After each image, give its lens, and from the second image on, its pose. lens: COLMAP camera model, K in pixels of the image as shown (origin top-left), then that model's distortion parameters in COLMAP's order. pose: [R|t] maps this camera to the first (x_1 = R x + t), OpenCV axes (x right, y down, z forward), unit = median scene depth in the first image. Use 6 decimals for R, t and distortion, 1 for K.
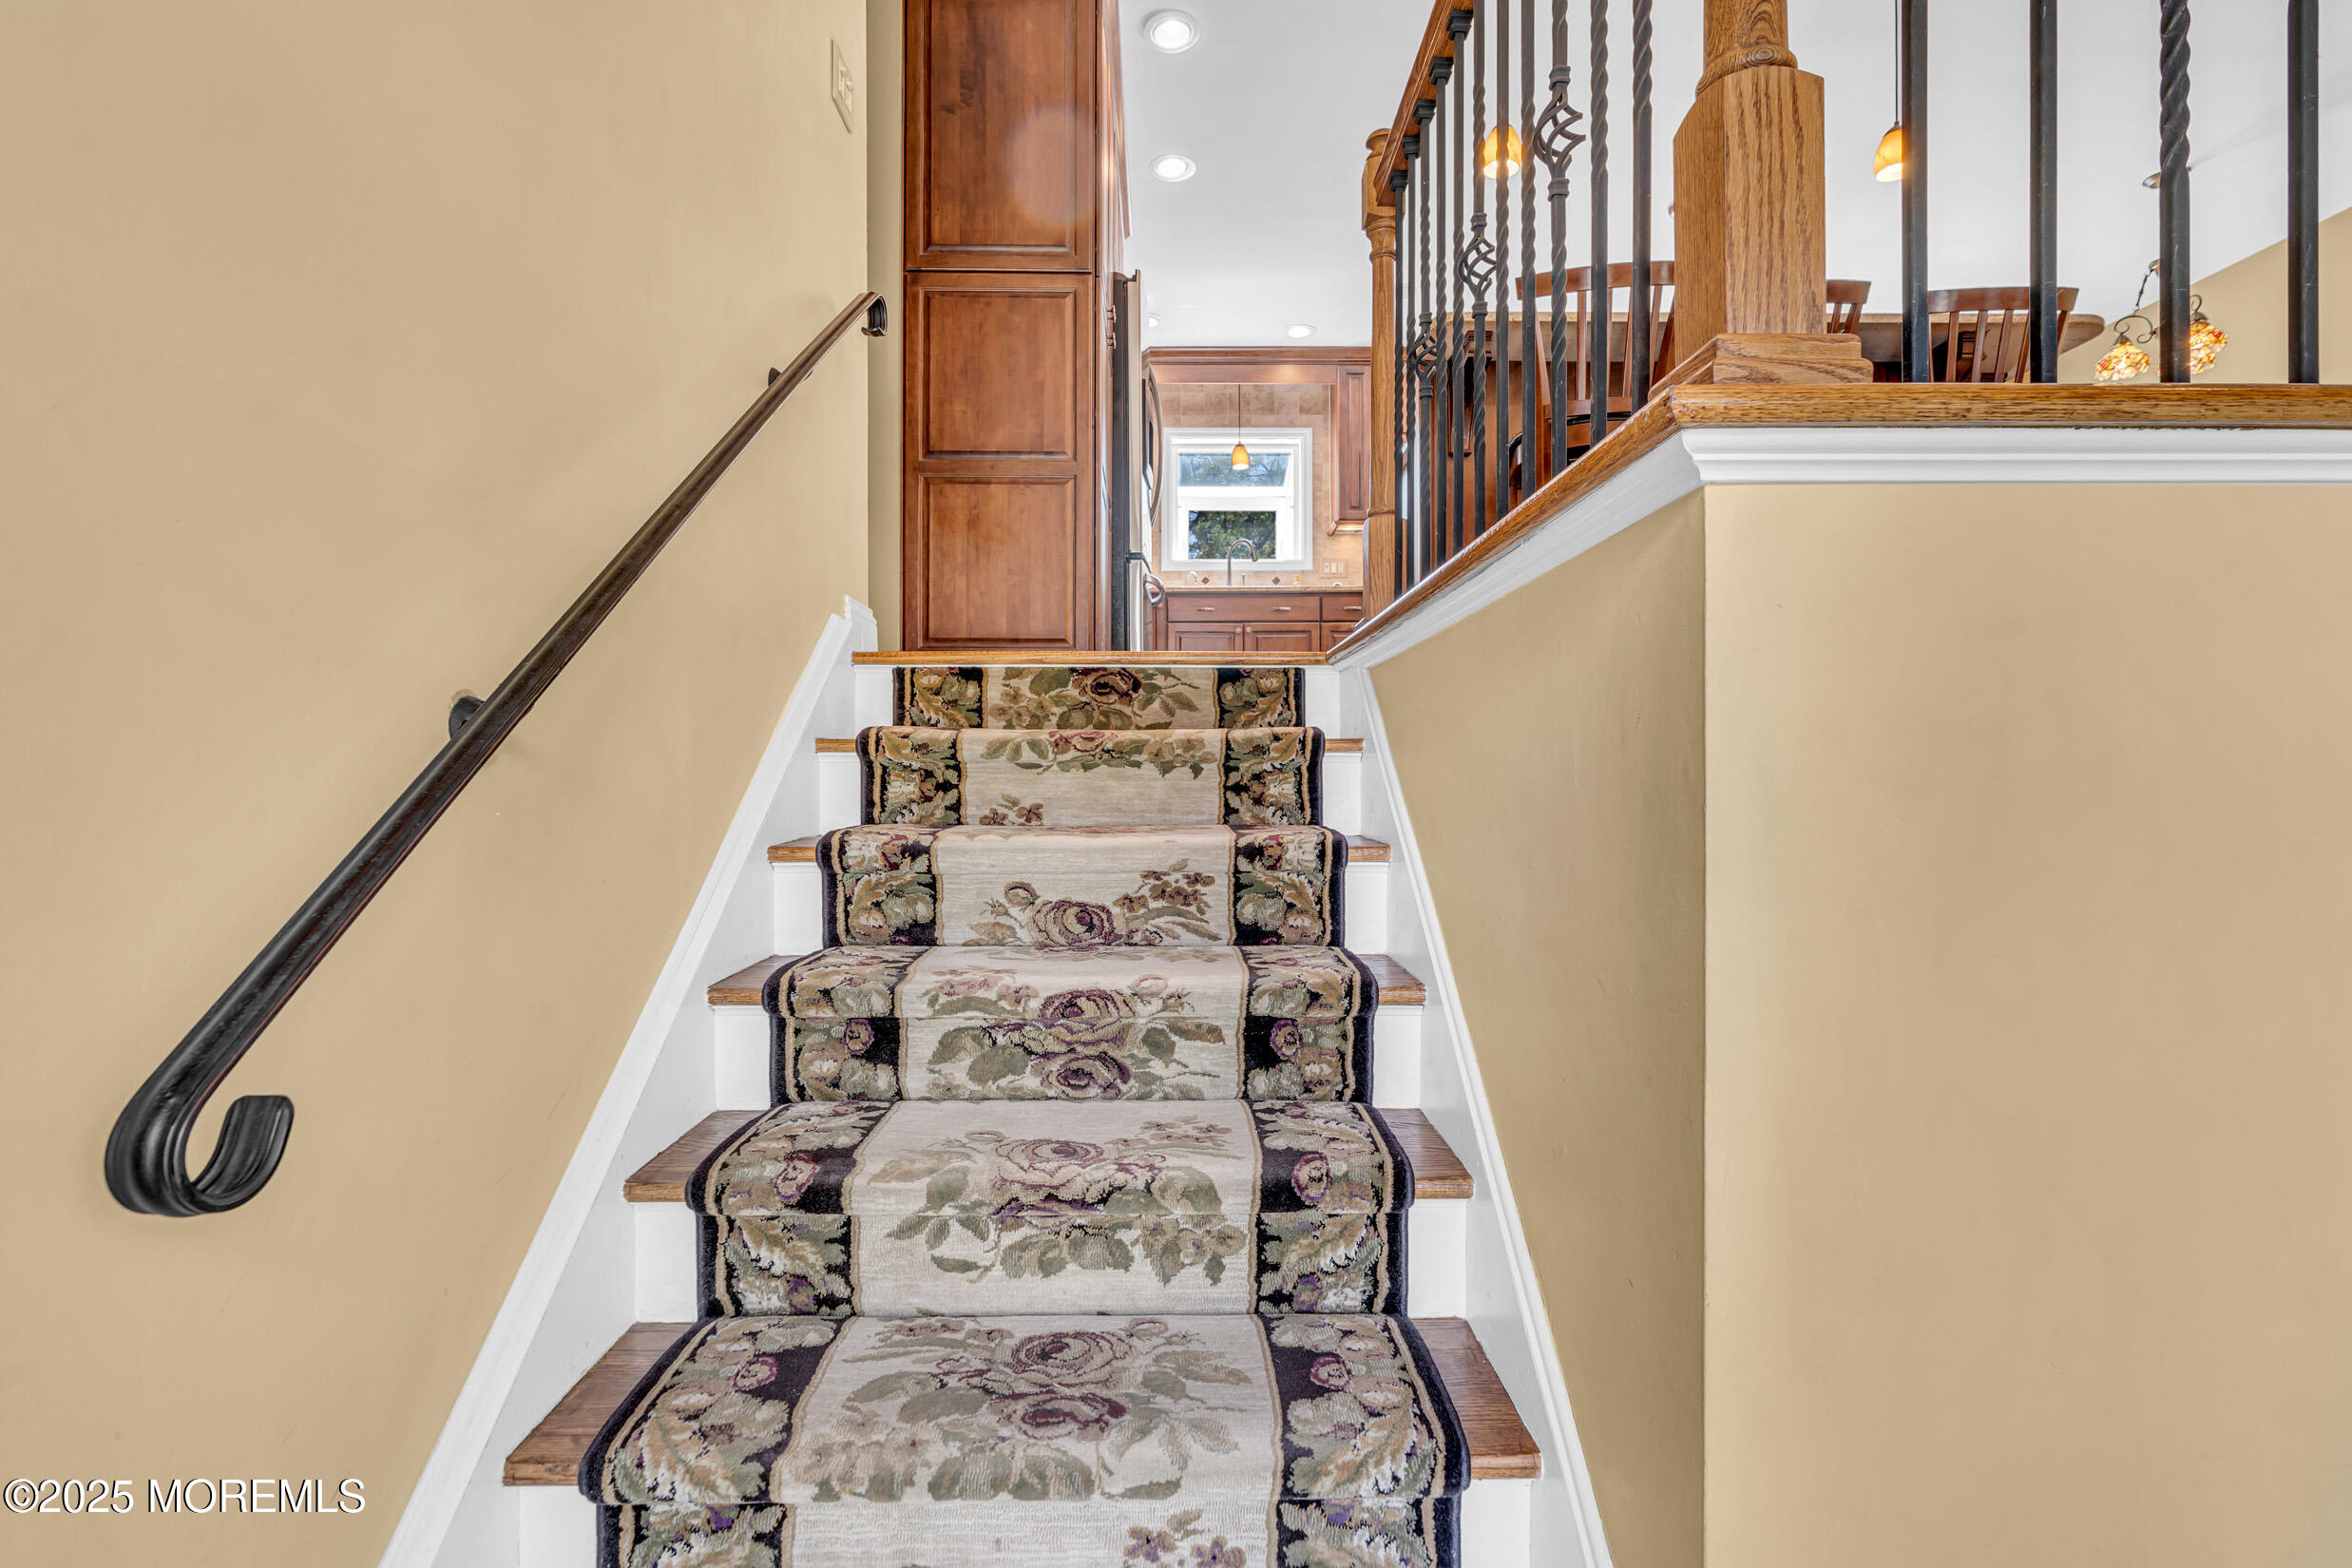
lens RADIAL K [[1064.8, 0, 1180.6], [0, 1064.8, 780.6], [0, 0, 1]] dist [-0.002591, 0.001644]
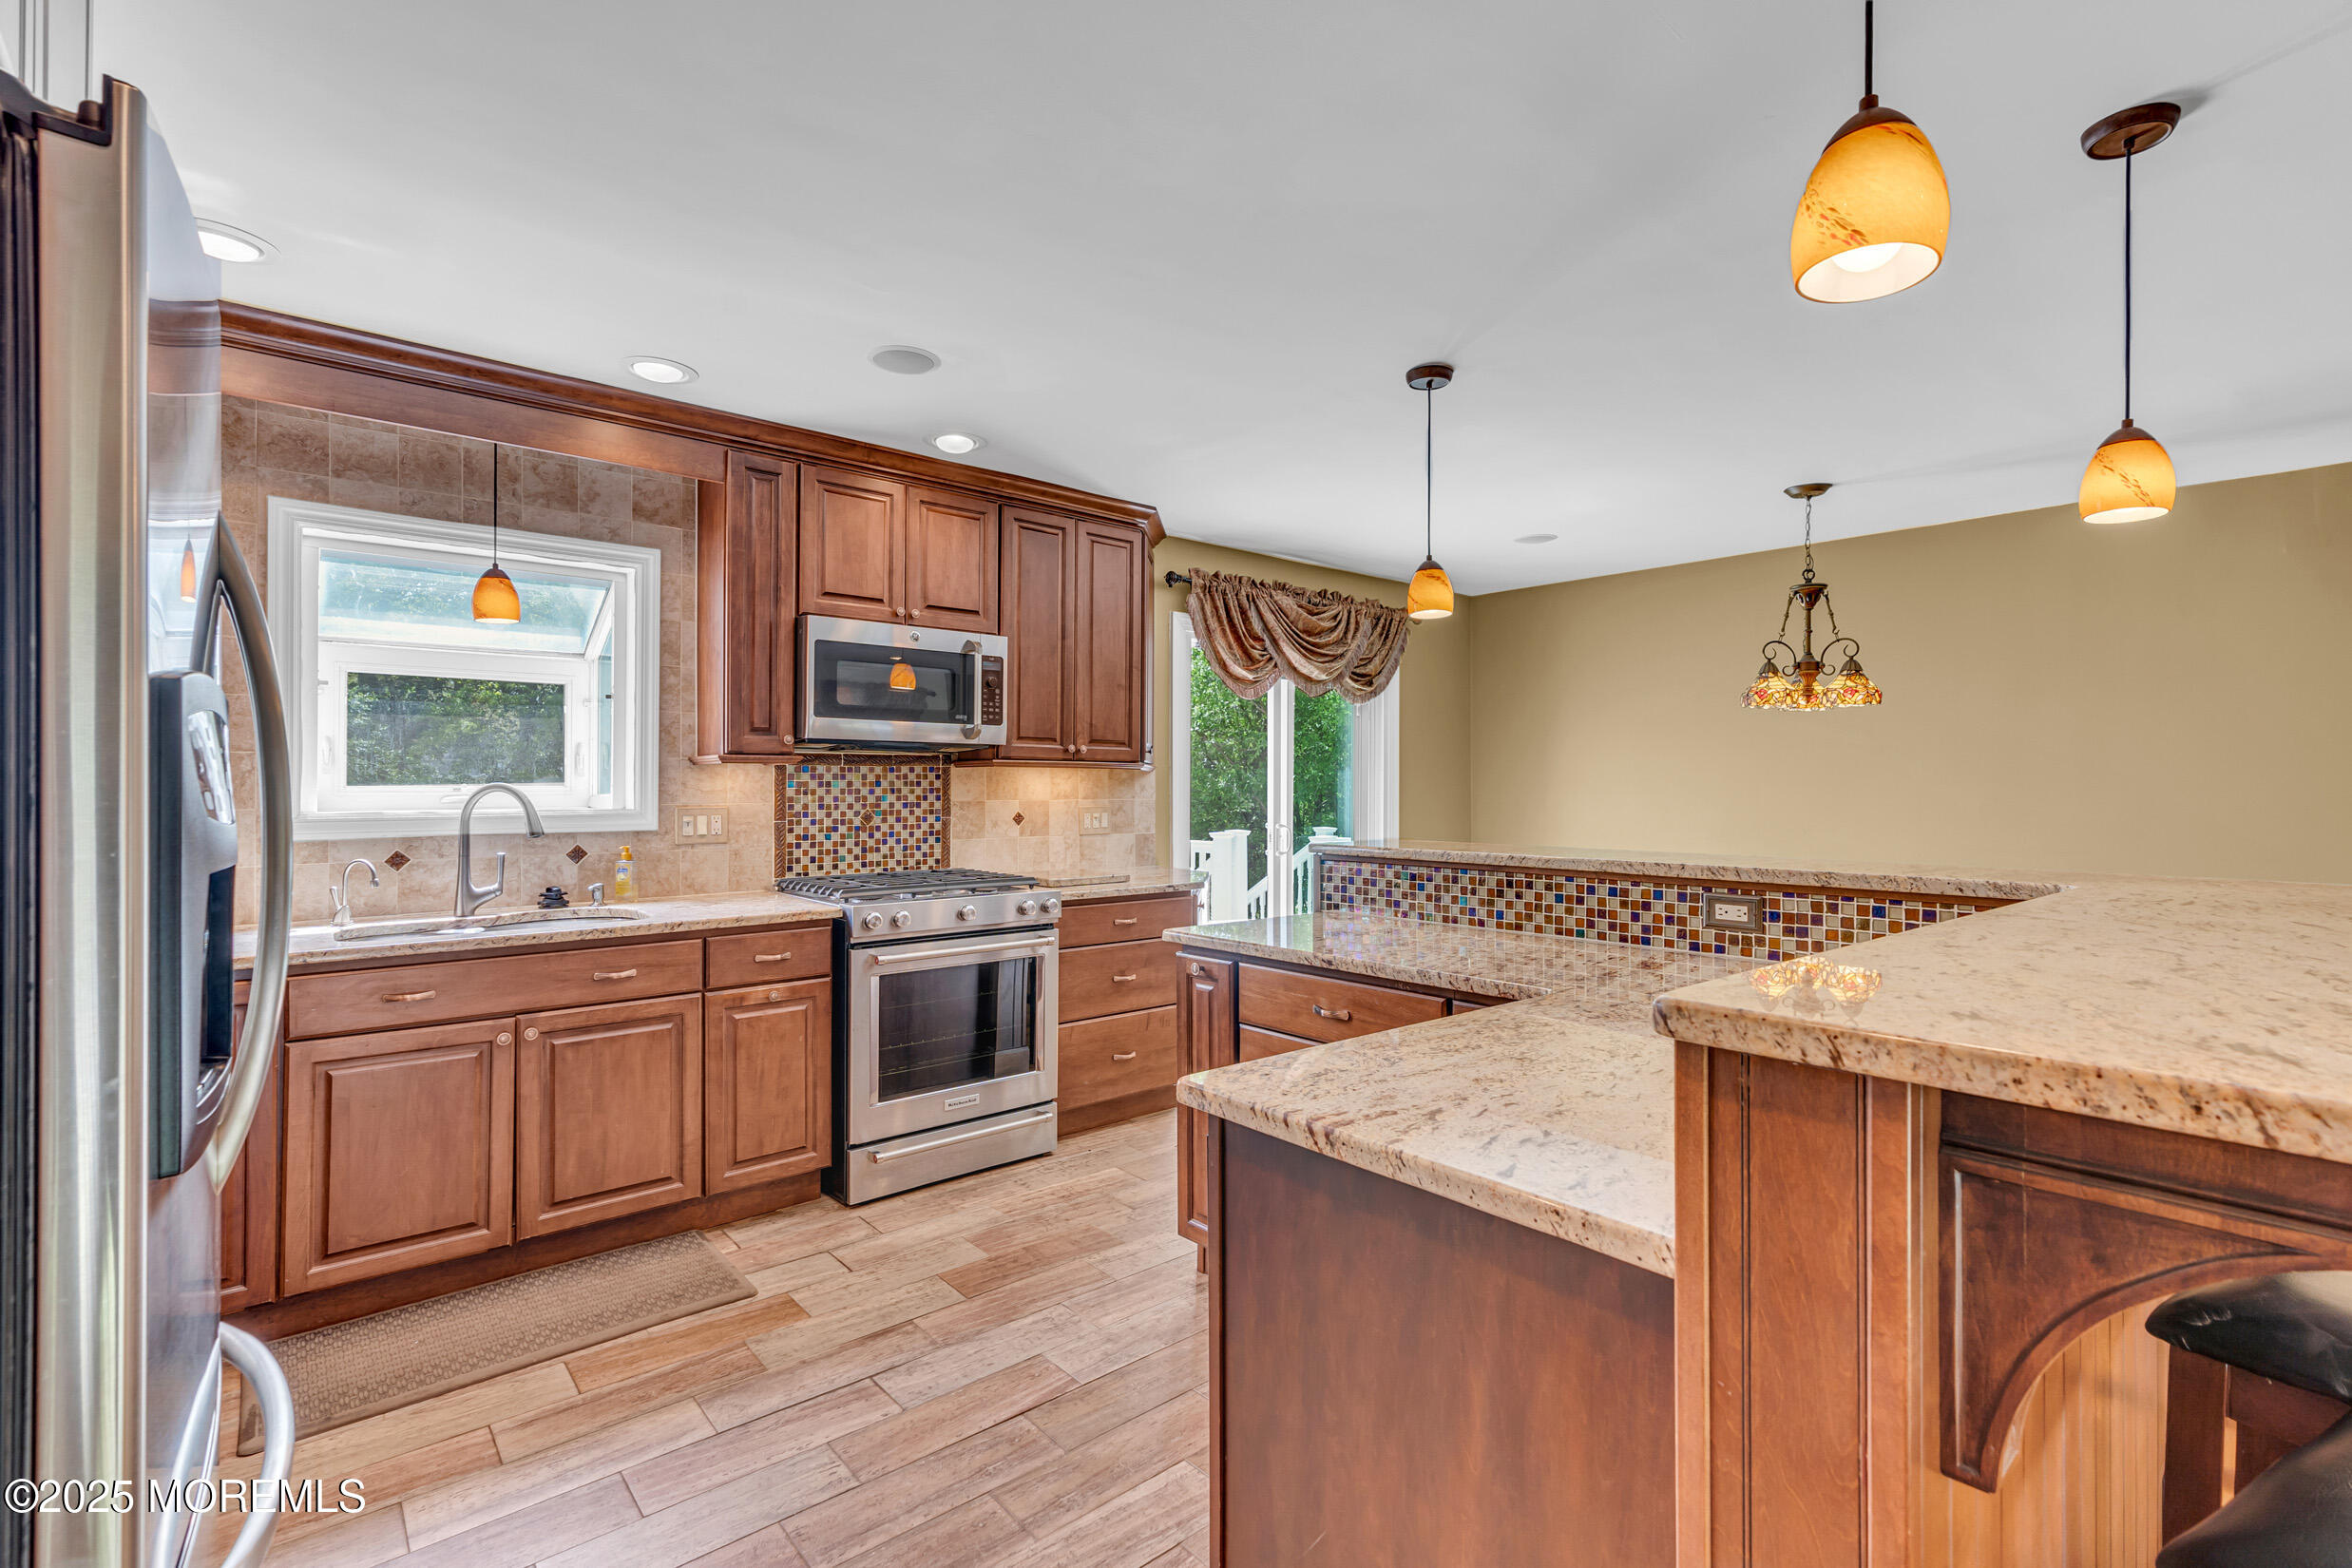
lens RADIAL K [[1064.8, 0, 1182.3], [0, 1064.8, 778.8], [0, 0, 1]] dist [-0.002591, 0.001644]
pose [[0.766853, 0.009204, 0.641757, -0.010277], [-0.003864, 0.999945, -0.009724, -0.218484], [-0.641812, 0.004977, 0.766846, 0.451358]]
